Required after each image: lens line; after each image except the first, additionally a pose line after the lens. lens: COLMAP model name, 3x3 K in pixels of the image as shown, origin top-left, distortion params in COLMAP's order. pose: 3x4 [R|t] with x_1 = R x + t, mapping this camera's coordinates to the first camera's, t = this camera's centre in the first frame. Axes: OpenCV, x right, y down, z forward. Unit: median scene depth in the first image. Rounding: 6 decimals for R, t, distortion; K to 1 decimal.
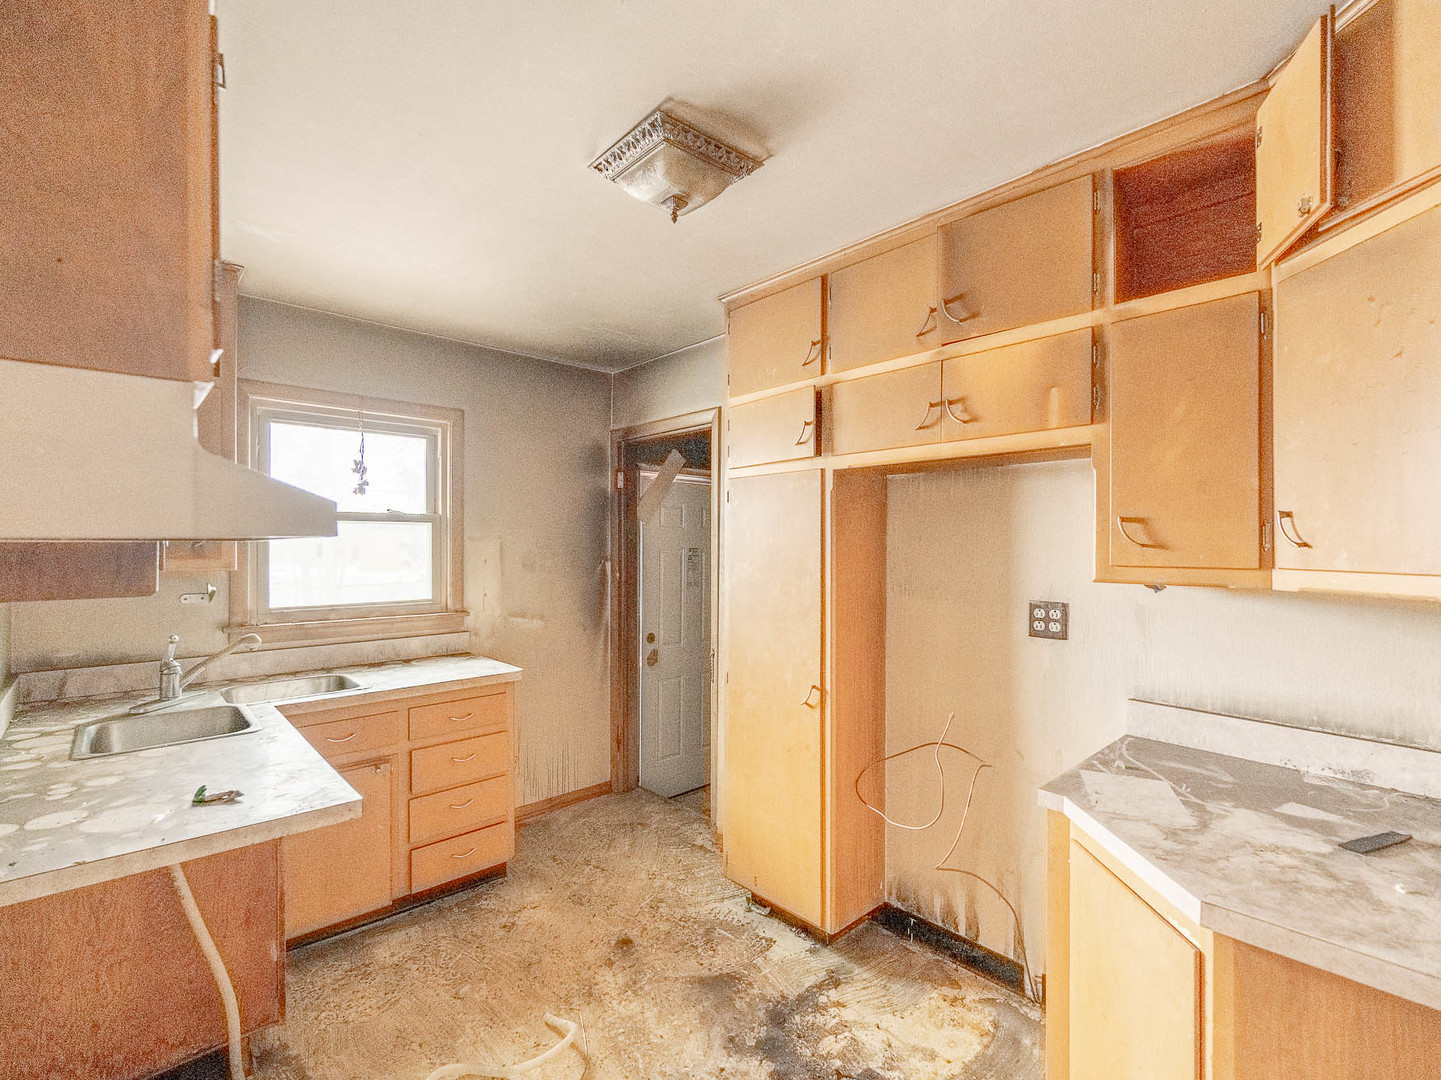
lens RADIAL K [[633.4, 0, 720.5], [0, 633.4, 540.0], [0, 0, 1]] dist [0.000733, -0.000304]
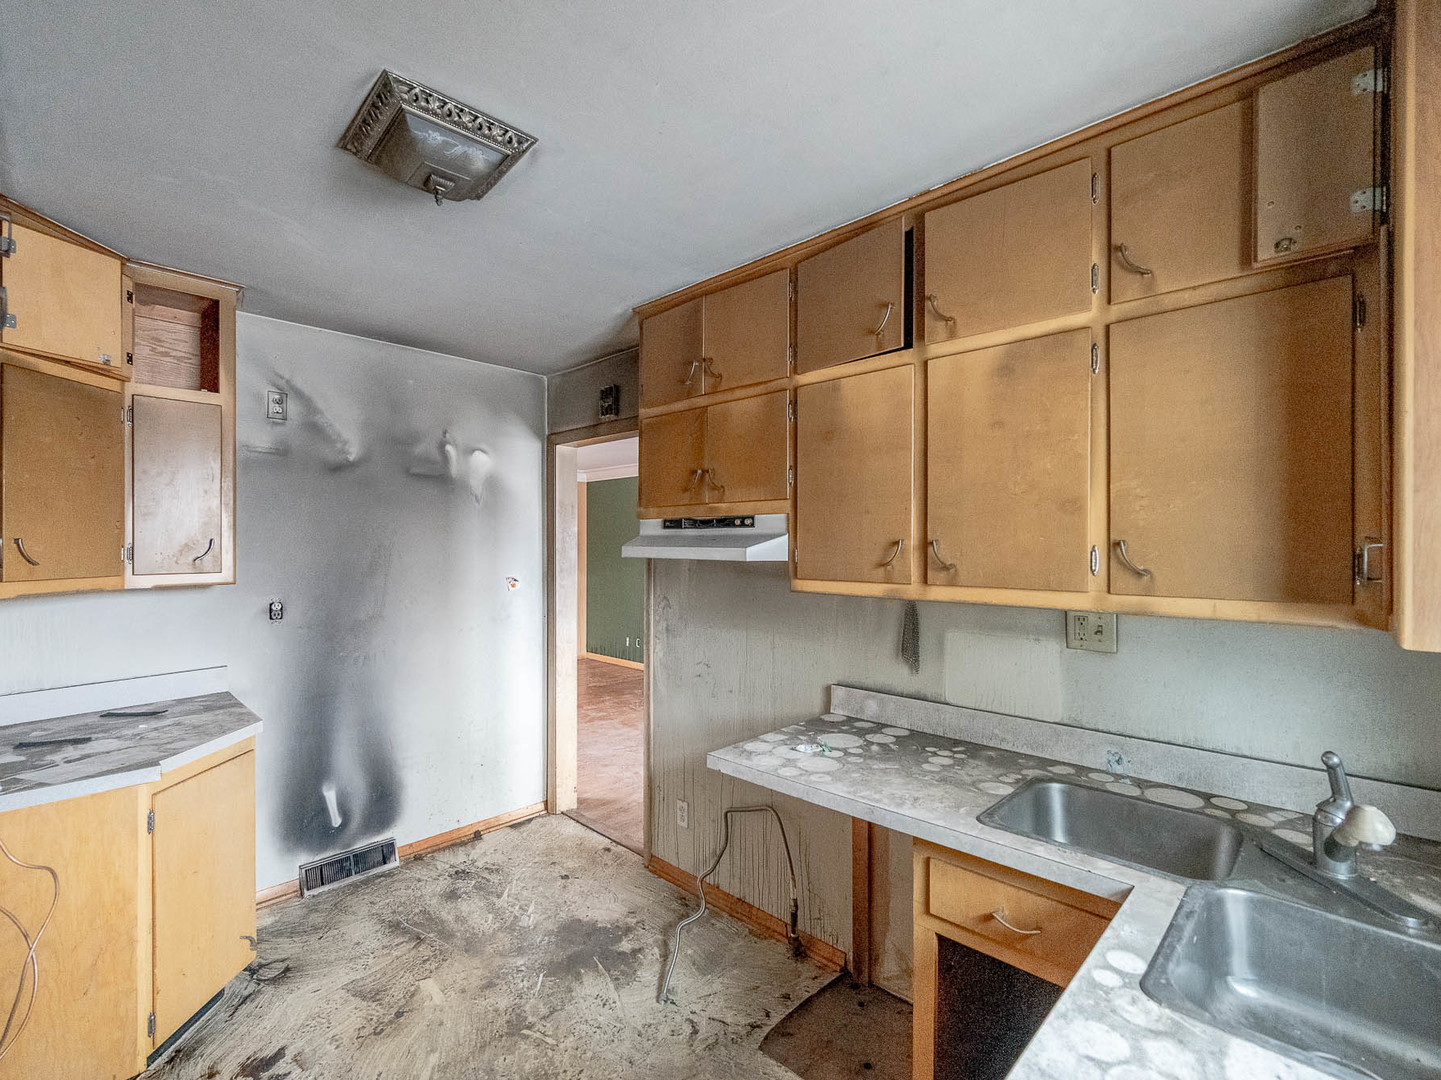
lens RADIAL K [[661.6, 0, 720.5], [0, 661.6, 540.0], [0, 0, 1]] dist [0.000158, 0.000746]
pose [[-0.998230, -0.000926, -0.059470, -0.368347], [-0.000664, 0.999990, -0.004429, -0.026562], [0.059474, -0.004381, -0.998220, 1.725571]]
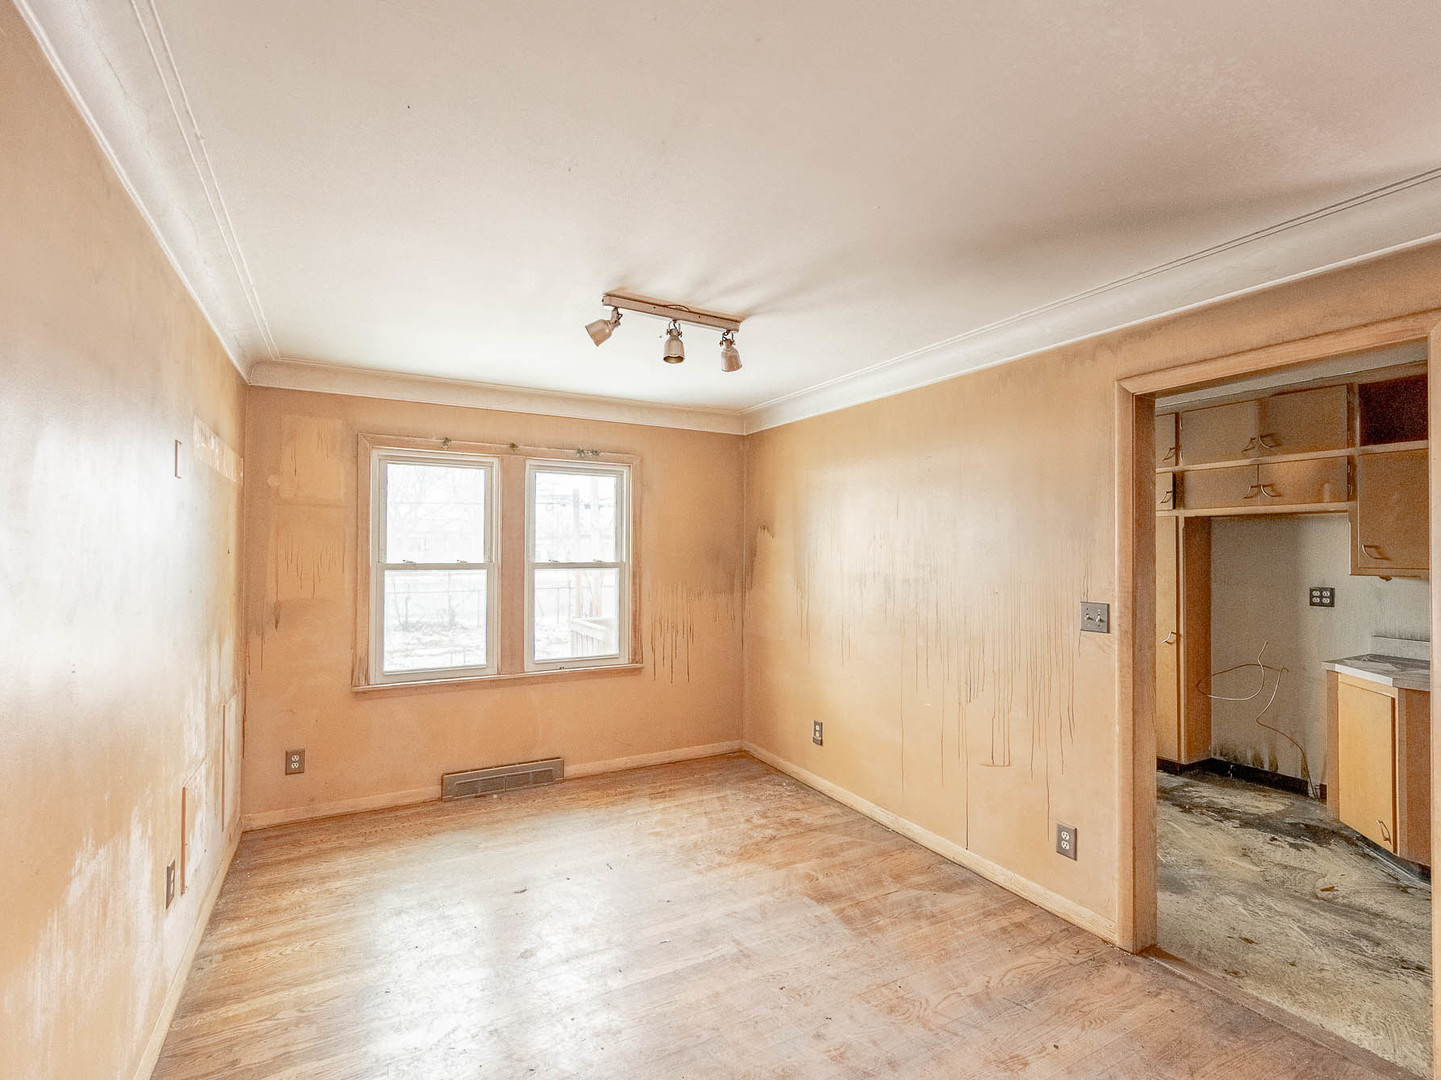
lens RADIAL K [[661.6, 0, 720.5], [0, 661.6, 540.0], [0, 0, 1]] dist [0.000158, 0.000746]
pose [[0.972955, 0.000629, -0.230994, -0.816967], [-0.003660, 0.999913, -0.012693, -0.013304], [0.230965, 0.013195, 0.972872, -1.416673]]
